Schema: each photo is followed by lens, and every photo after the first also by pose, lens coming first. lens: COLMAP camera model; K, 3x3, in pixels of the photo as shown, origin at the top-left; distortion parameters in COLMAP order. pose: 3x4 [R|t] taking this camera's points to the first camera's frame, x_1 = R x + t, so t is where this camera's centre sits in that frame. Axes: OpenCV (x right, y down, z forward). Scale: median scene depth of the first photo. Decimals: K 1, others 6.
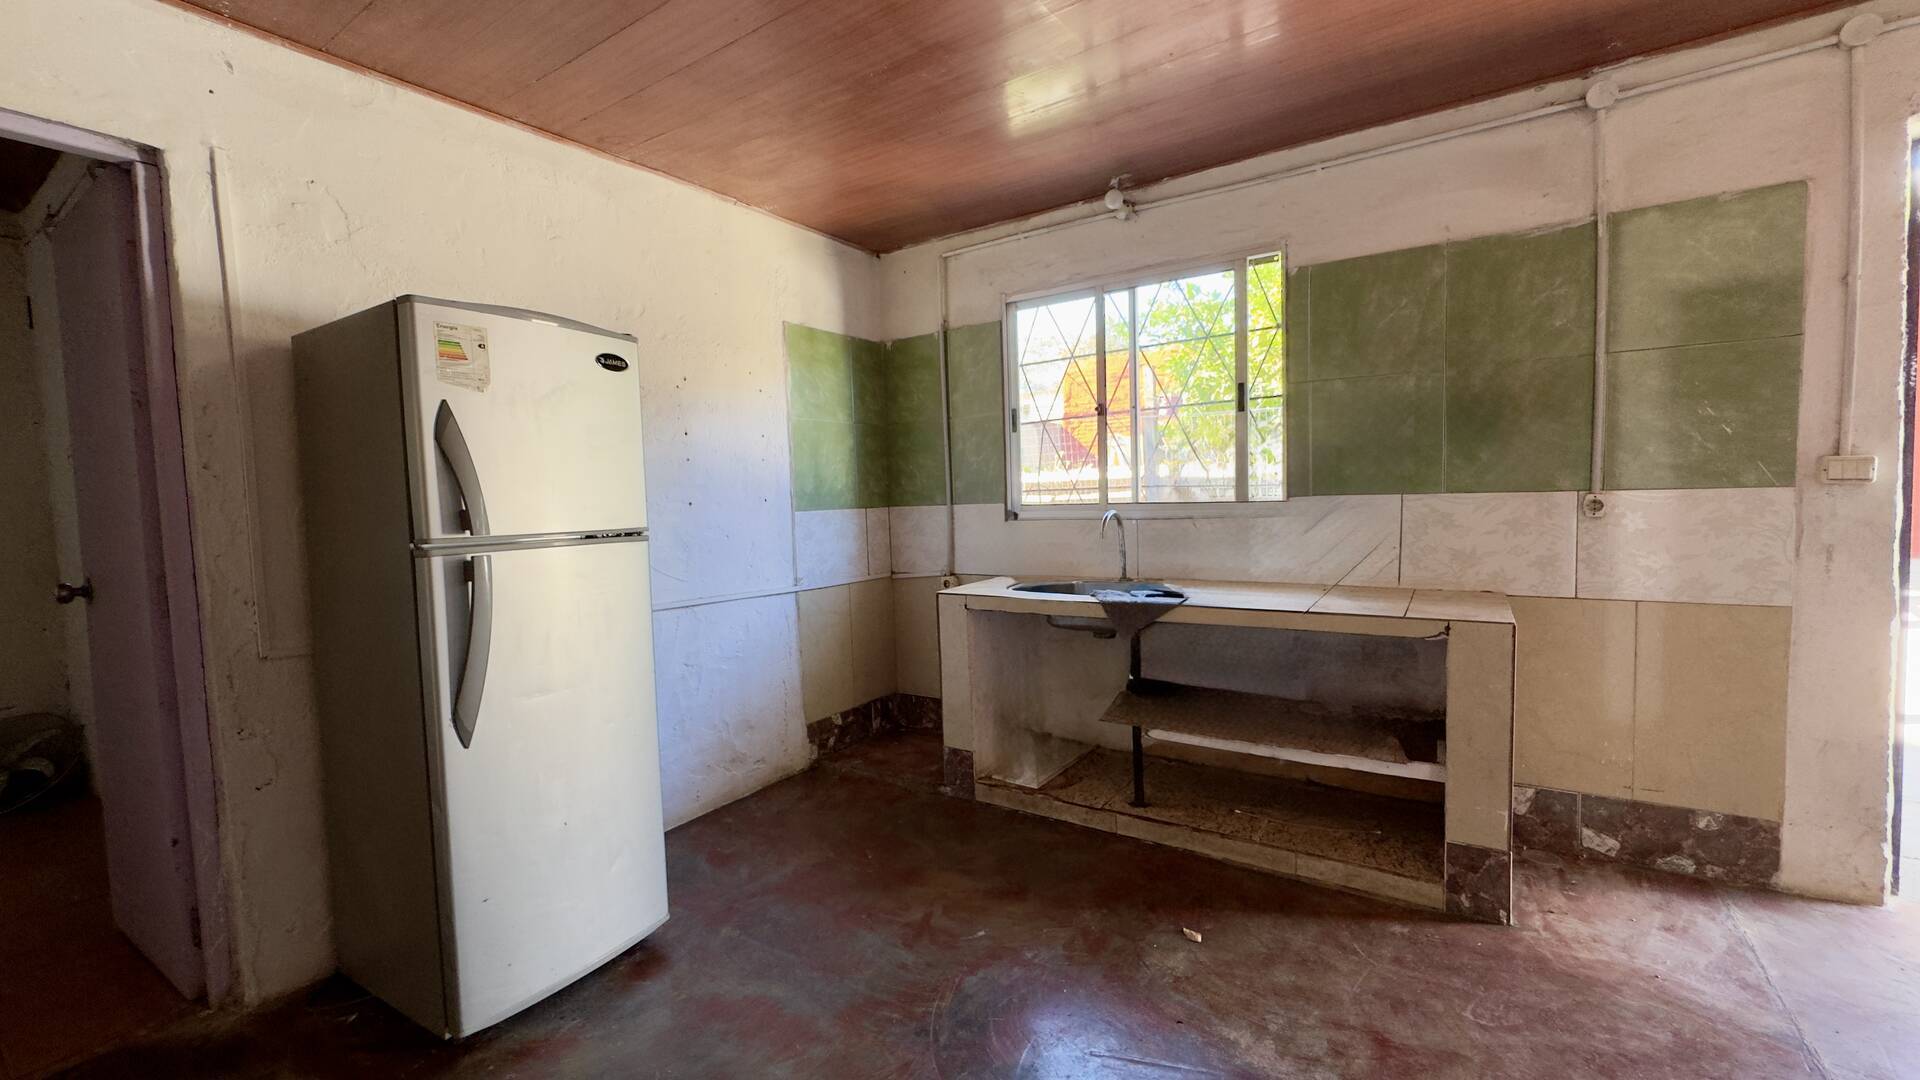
lens RADIAL K [[772.3, 0, 957.9], [0, 772.3, 539.3], [0, 0, 1]] dist [-0.001553, -0.000256]
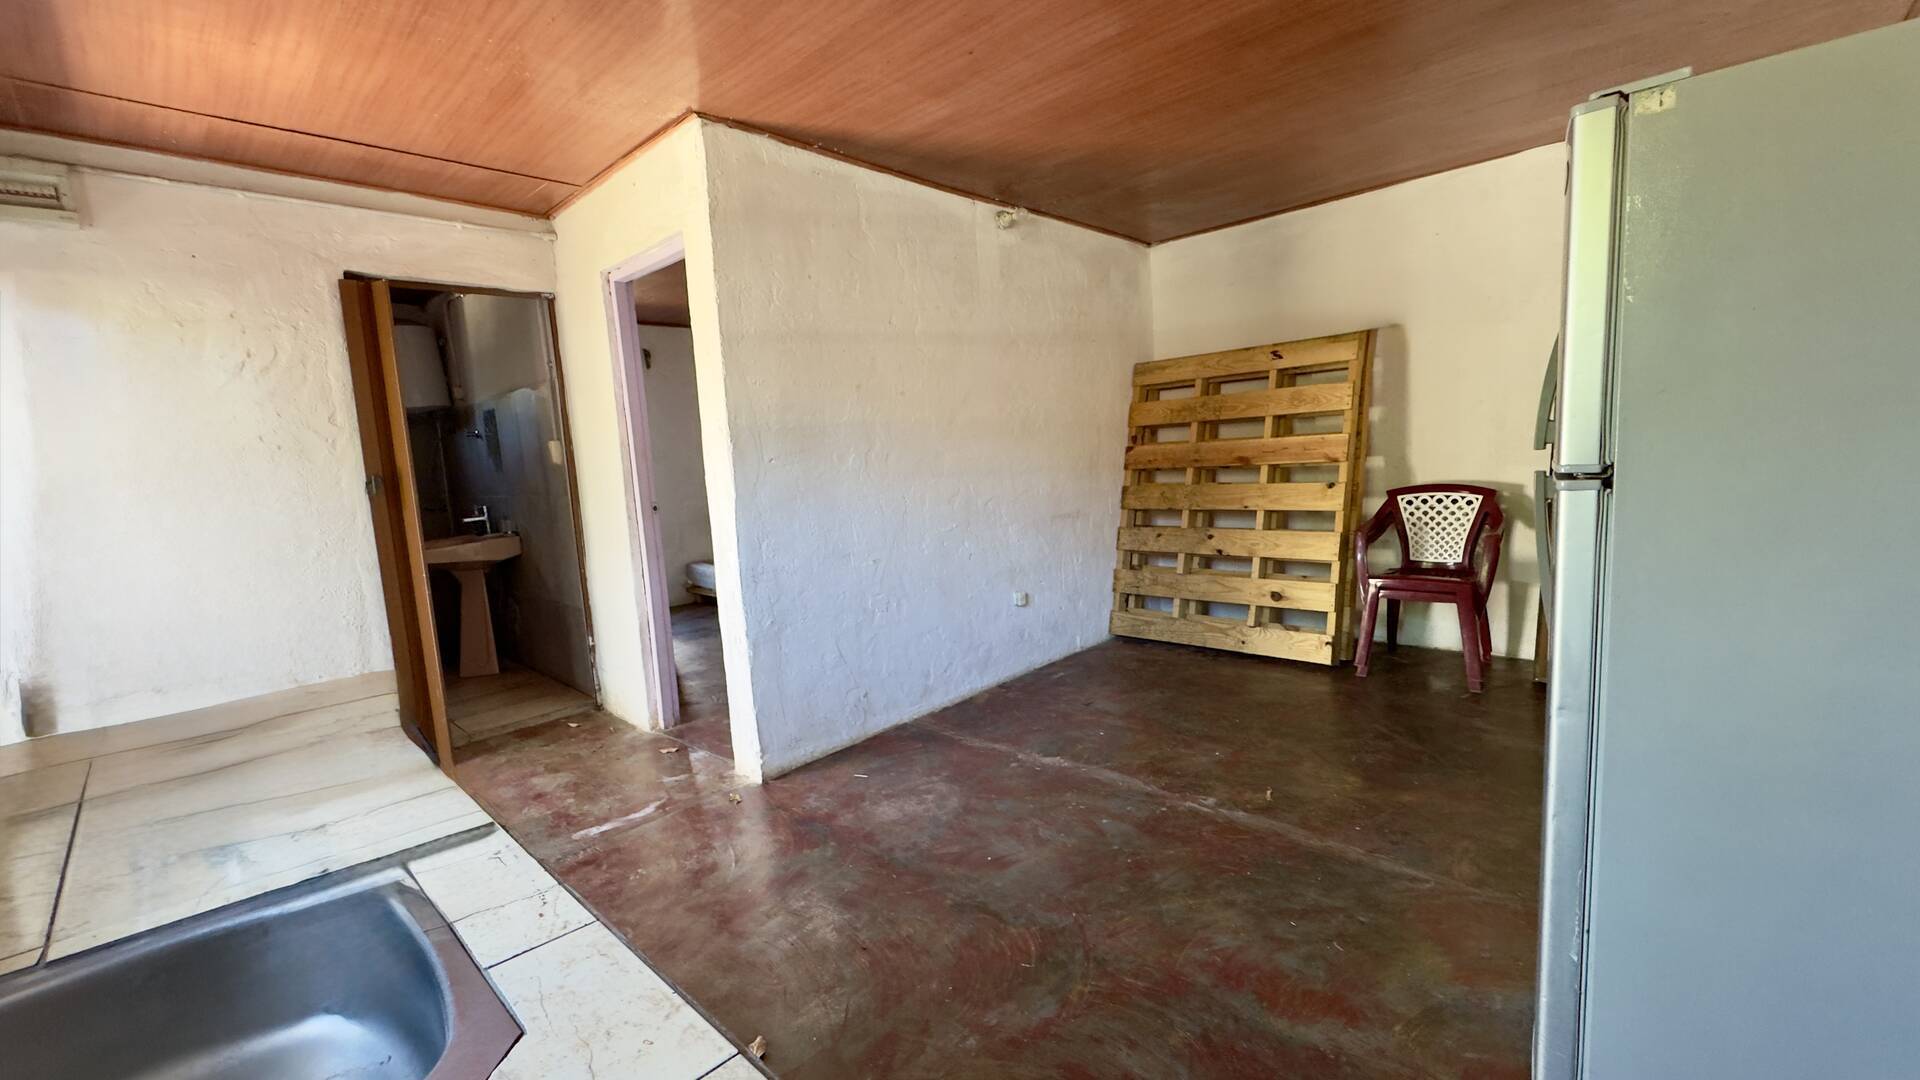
lens RADIAL K [[772.3, 0, 957.9], [0, 772.3, 539.3], [0, 0, 1]] dist [-0.001553, -0.000256]
pose [[-0.981034, 0.068964, 0.181155, -0.063615], [0.100896, 0.979661, 0.173449, -0.093893], [-0.165509, 0.188437, -0.968038, 1.428781]]
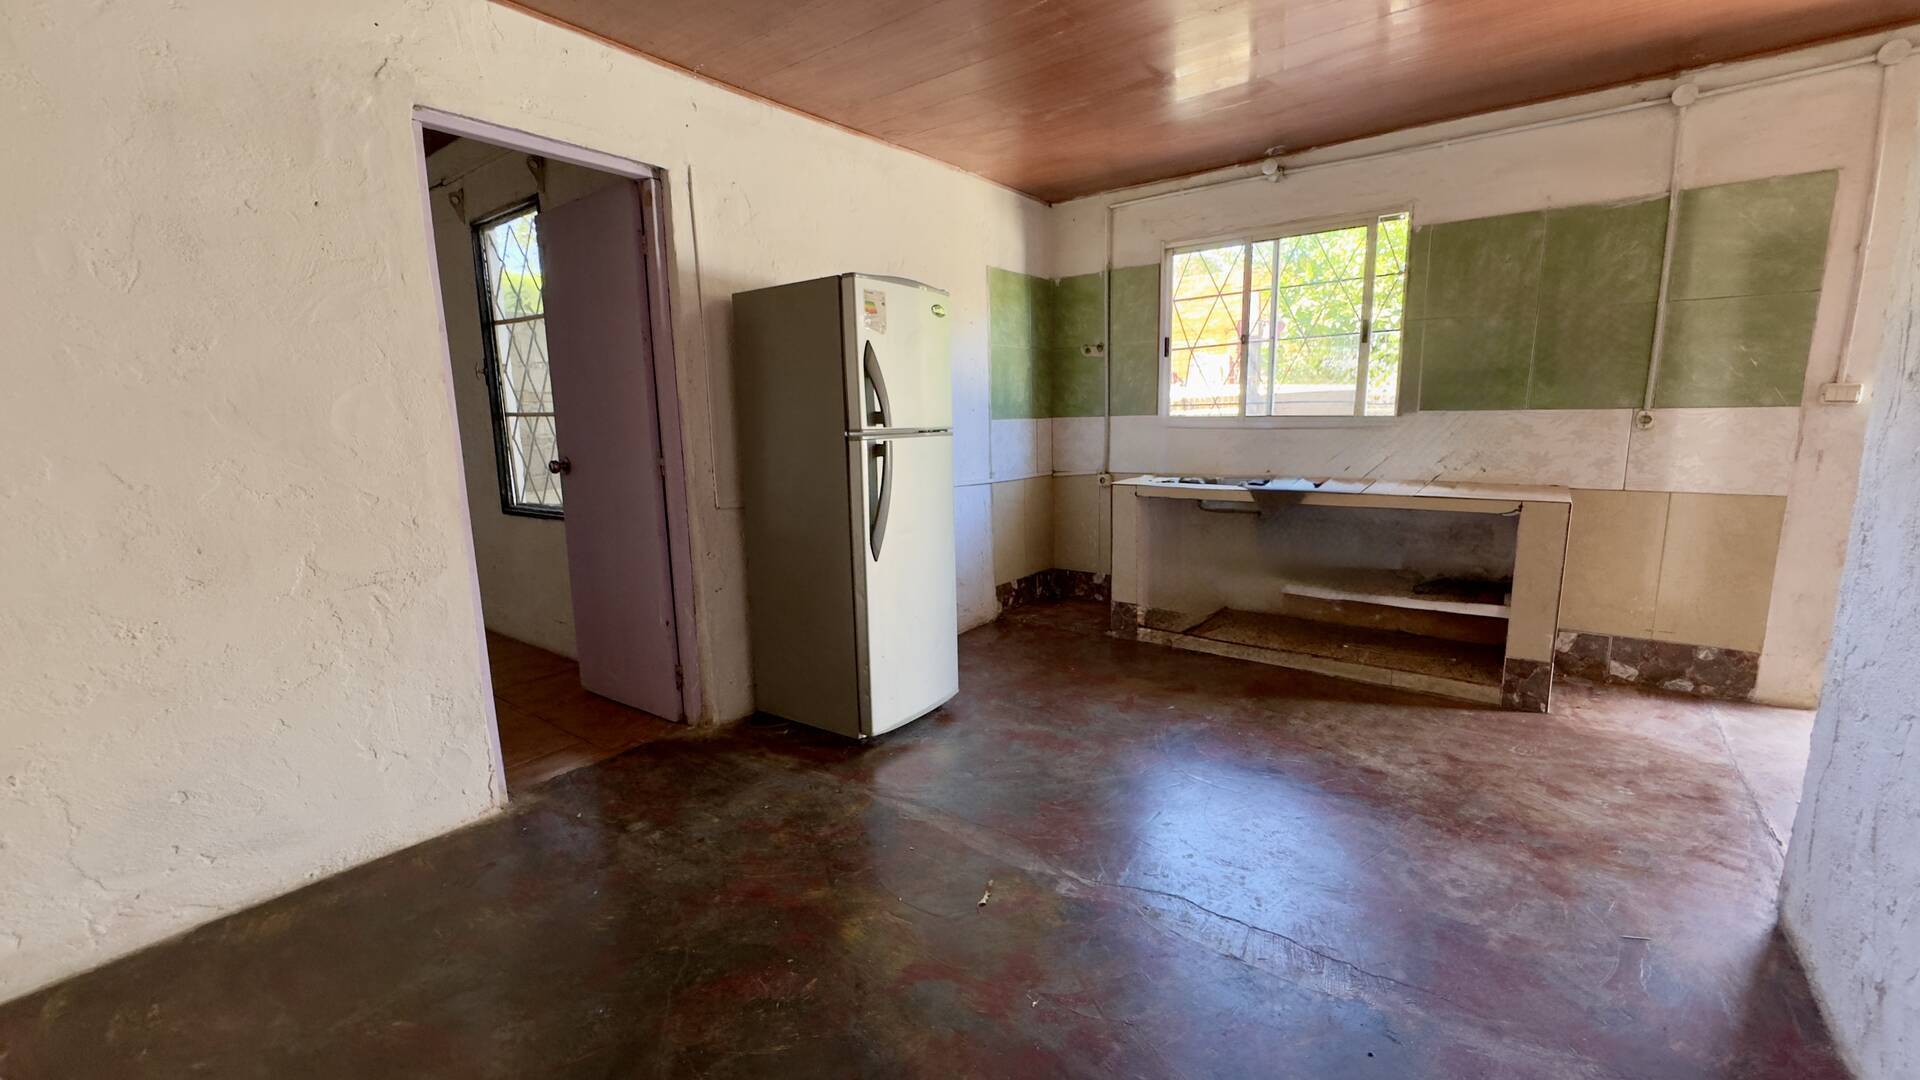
lens RADIAL K [[772.3, 0, 957.9], [0, 772.3, 539.3], [0, 0, 1]] dist [-0.001553, -0.000256]
pose [[0.997676, 0.021517, -0.064657, -0.258858], [-0.014546, 0.994216, 0.106407, 0.036525], [0.066573, -0.105219, 0.992218, -0.410208]]
